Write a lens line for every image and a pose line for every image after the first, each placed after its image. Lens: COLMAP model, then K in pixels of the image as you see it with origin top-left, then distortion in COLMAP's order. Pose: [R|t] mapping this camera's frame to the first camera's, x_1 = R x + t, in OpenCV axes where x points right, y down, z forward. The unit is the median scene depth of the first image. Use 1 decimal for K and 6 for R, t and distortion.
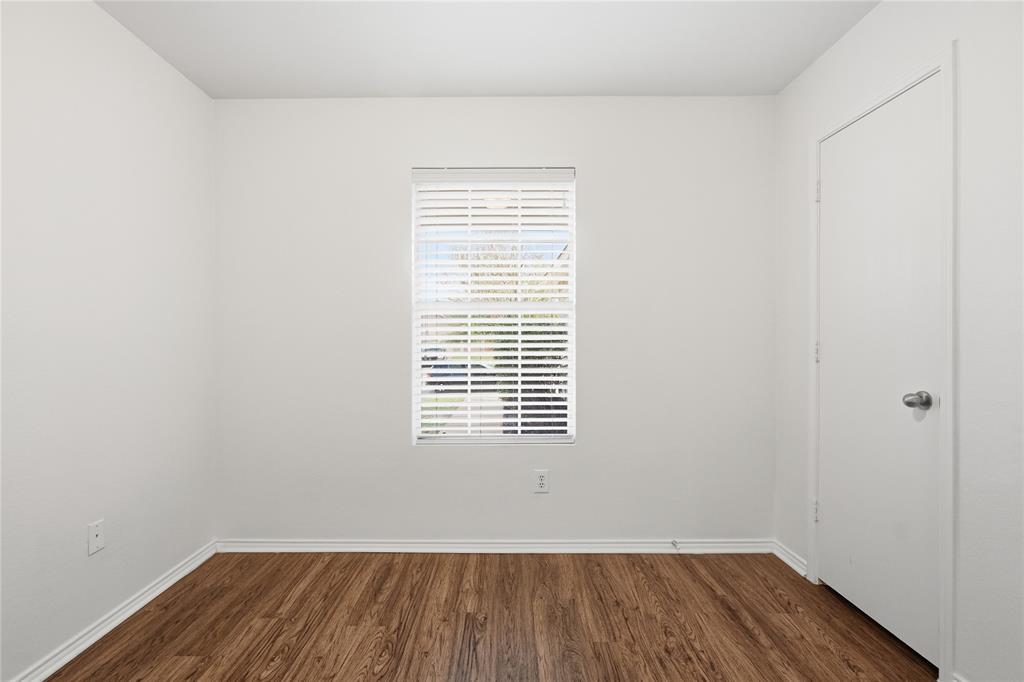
lens RADIAL K [[479.0, 0, 500.9], [0, 479.0, 338.5], [0, 0, 1]] dist [-0.010518, 0.000226]
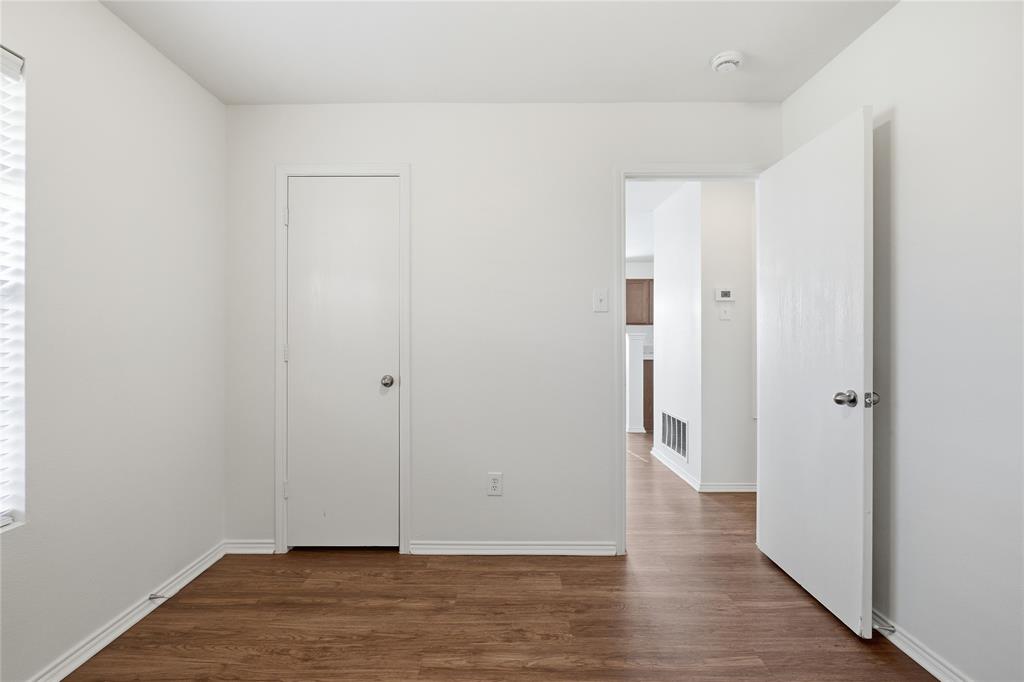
lens RADIAL K [[473.4, 0, 505.6], [0, 473.4, 339.1], [0, 0, 1]] dist [0.000220, 0.000491]
pose [[-0.002321, -0.001790, 0.999996, -0.520872], [0.001338, 0.999997, 0.001794, -0.009421], [-0.999996, 0.001342, -0.002319, 0.481994]]
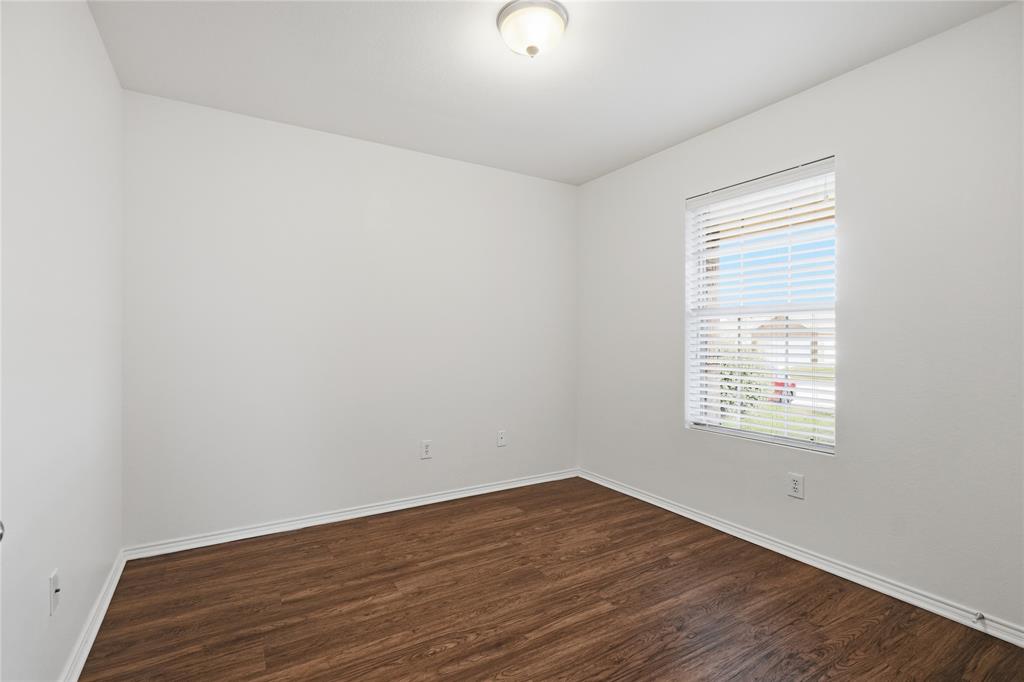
lens RADIAL K [[473.4, 0, 505.6], [0, 473.4, 339.1], [0, 0, 1]] dist [0.000220, 0.000491]
pose [[0.521924, 0.001556, -0.852991, 0.721177], [-0.005462, 0.999984, -0.001518, 0.002708], [0.852975, 0.005451, 0.521924, -0.018988]]
